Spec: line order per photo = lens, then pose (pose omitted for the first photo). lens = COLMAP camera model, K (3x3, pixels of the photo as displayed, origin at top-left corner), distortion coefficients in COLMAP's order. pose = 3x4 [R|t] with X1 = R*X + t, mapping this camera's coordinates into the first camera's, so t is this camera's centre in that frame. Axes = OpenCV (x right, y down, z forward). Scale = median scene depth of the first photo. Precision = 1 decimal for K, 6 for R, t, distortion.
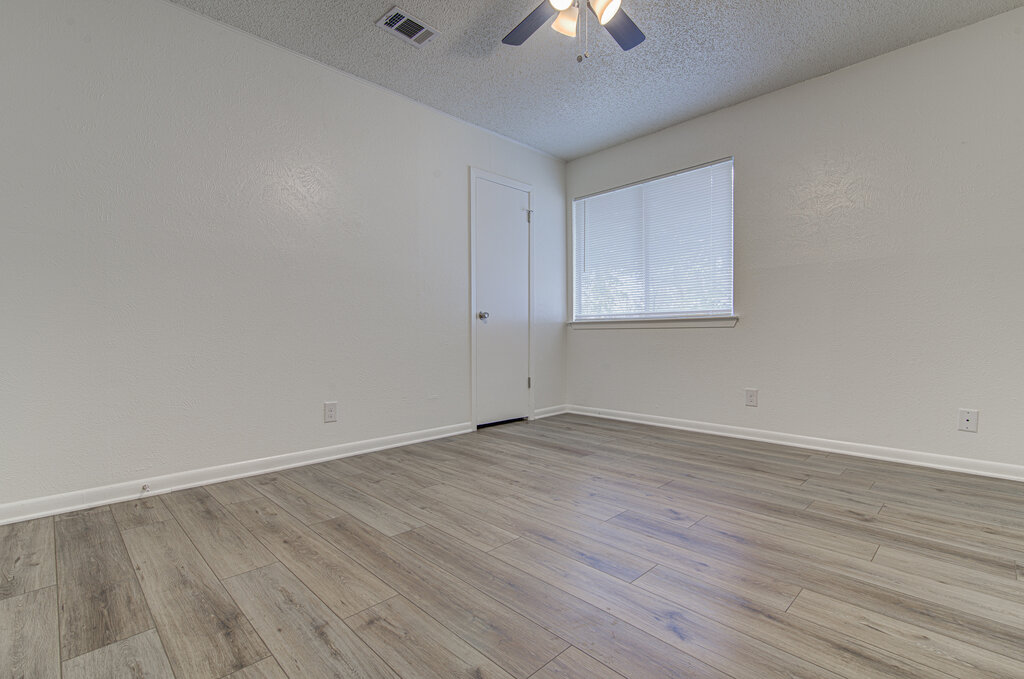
lens RADIAL K [[471.6, 0, 511.1], [0, 471.6, 340.1], [0, 0, 1]] dist [0.018401, -0.001390]
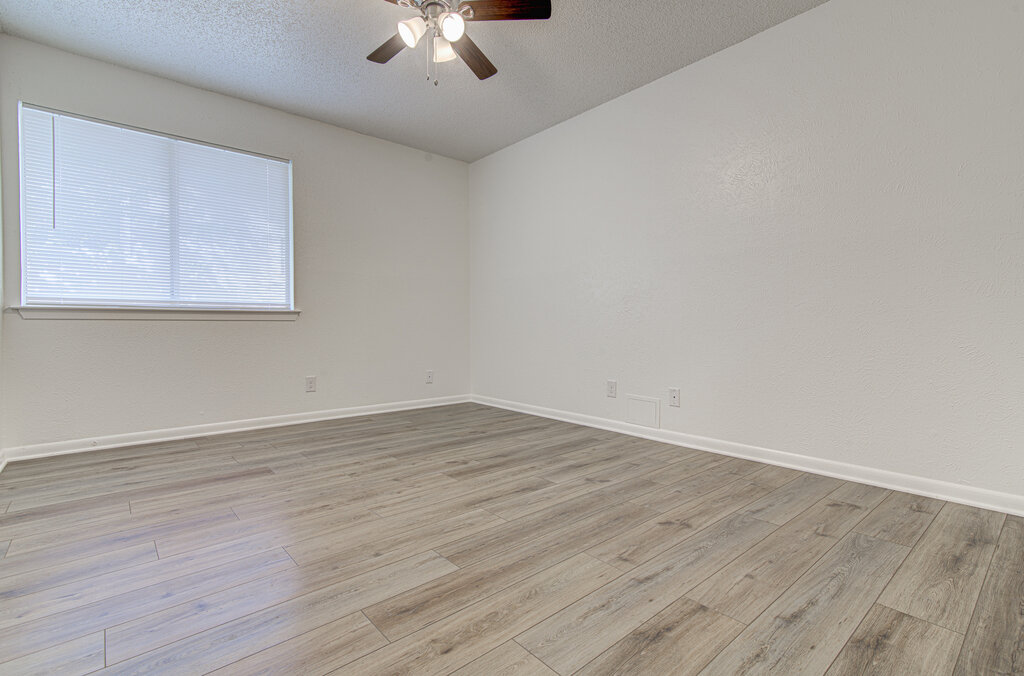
lens RADIAL K [[471.6, 0, 510.8], [0, 471.6, 331.2], [0, 0, 1]] dist [0.018401, -0.001390]
pose [[0.064113, -0.005150, 0.997929, -1.209435], [0.013956, 0.999894, 0.004264, -0.004133], [-0.997845, 0.013654, 0.064178, 0.954617]]
